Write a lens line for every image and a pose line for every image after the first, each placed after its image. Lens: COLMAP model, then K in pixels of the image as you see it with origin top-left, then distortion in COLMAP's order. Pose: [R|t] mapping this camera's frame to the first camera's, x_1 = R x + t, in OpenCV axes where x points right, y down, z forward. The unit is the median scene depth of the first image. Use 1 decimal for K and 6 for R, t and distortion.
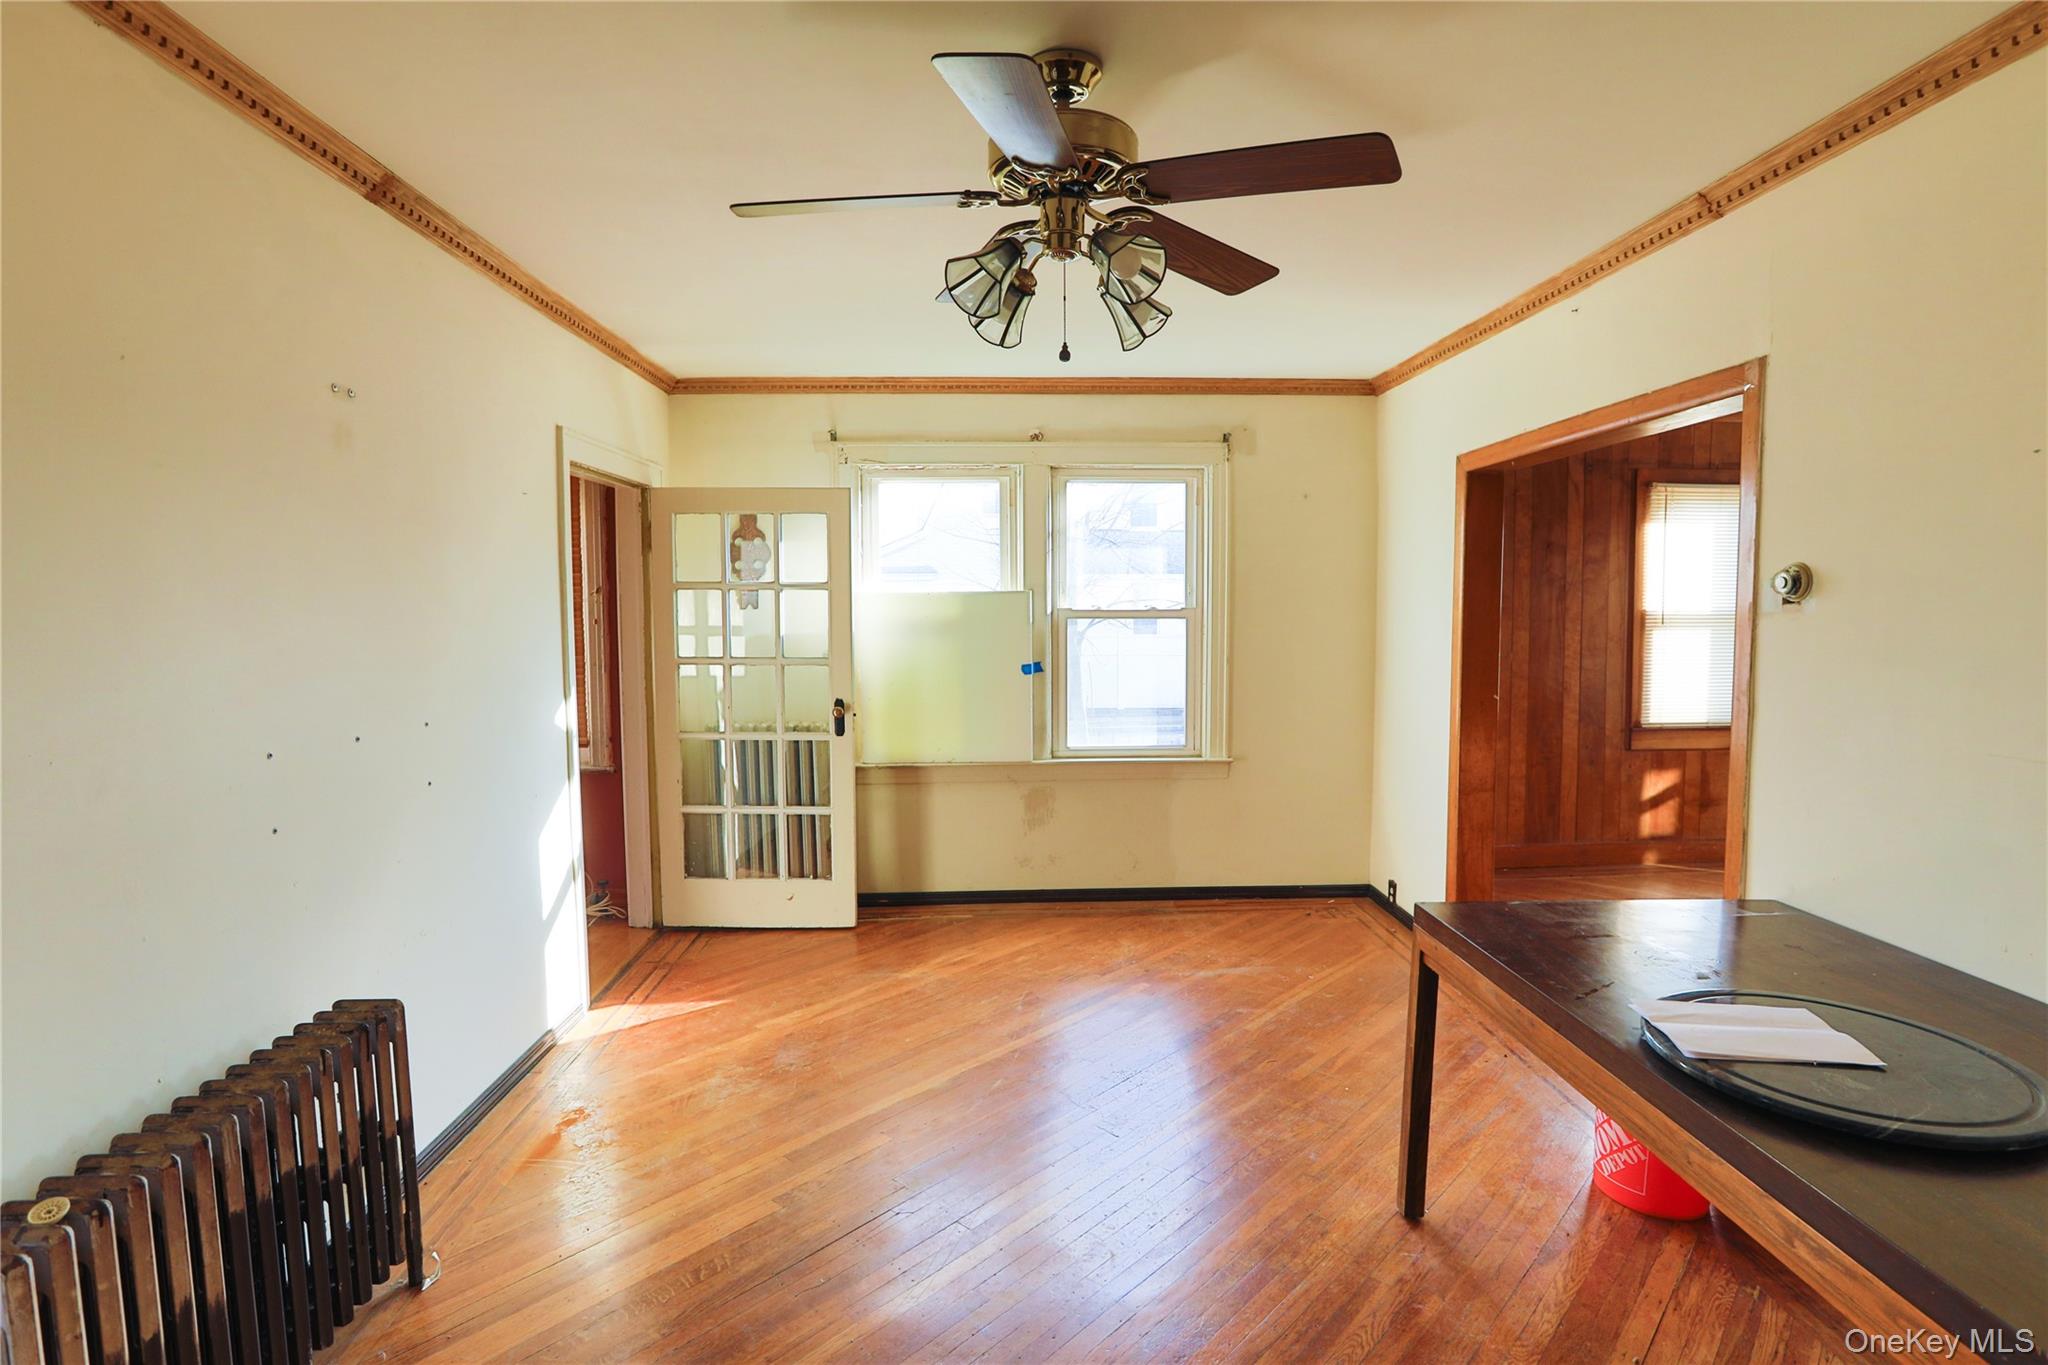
lens RADIAL K [[1031.4, 0, 1082.4], [0, 1031.4, 681.6], [0, 0, 1]] dist [-0.071431, 0.031563]
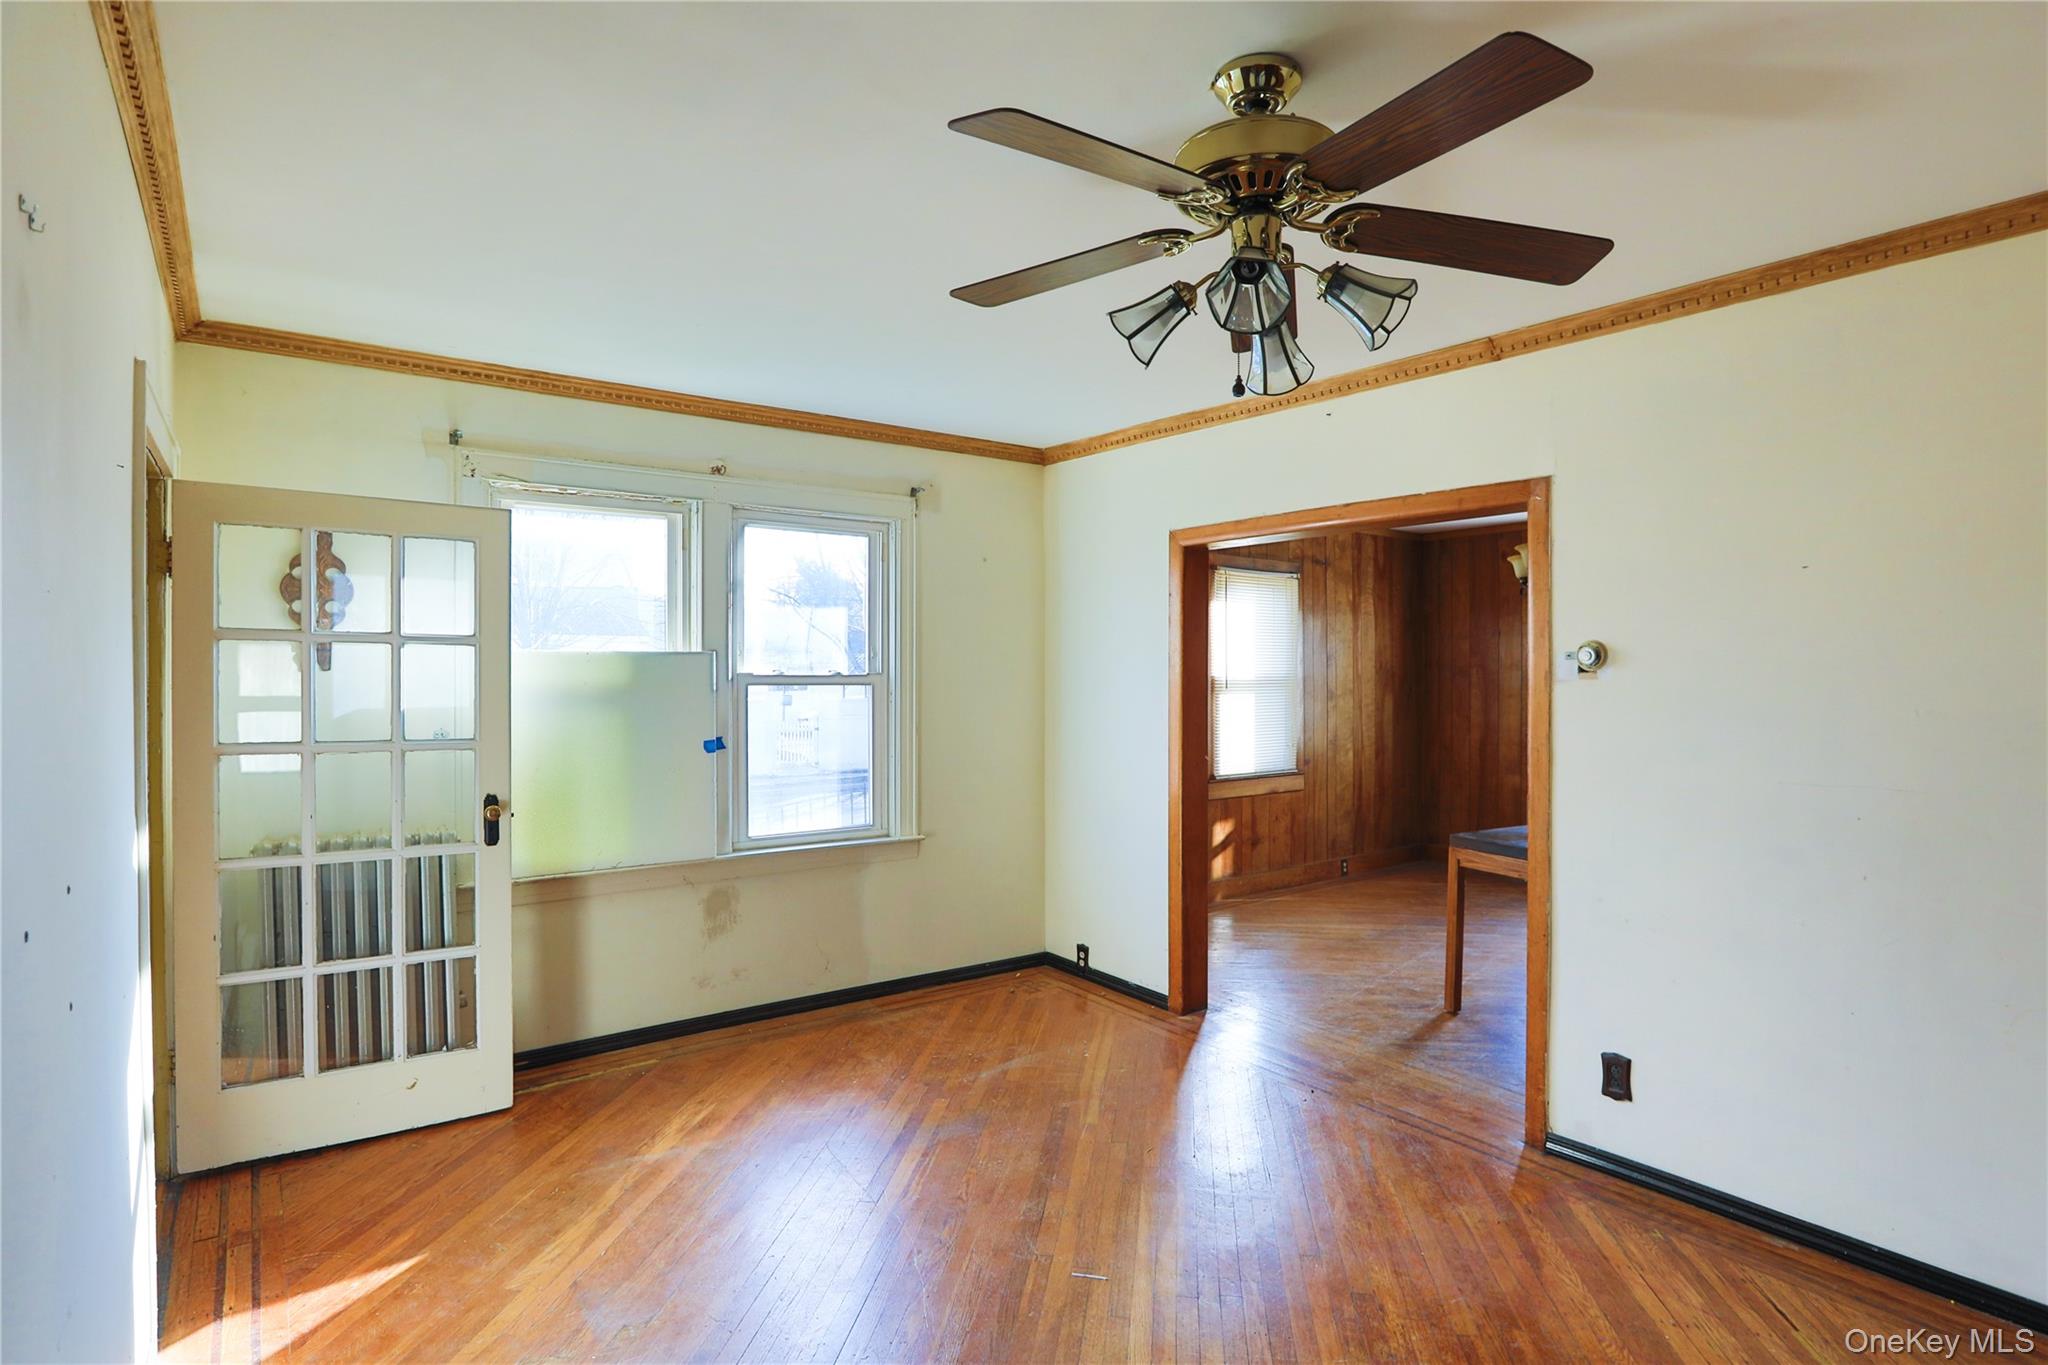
lens RADIAL K [[1031.4, 0, 1082.4], [0, 1031.4, 681.6], [0, 0, 1]] dist [-0.071431, 0.031563]
pose [[0.825842, 0.001479, 0.563900, -0.277653], [0.033694, 0.998080, -0.051964, -0.011402], [-0.562895, 0.061914, 0.824207, 0.157727]]
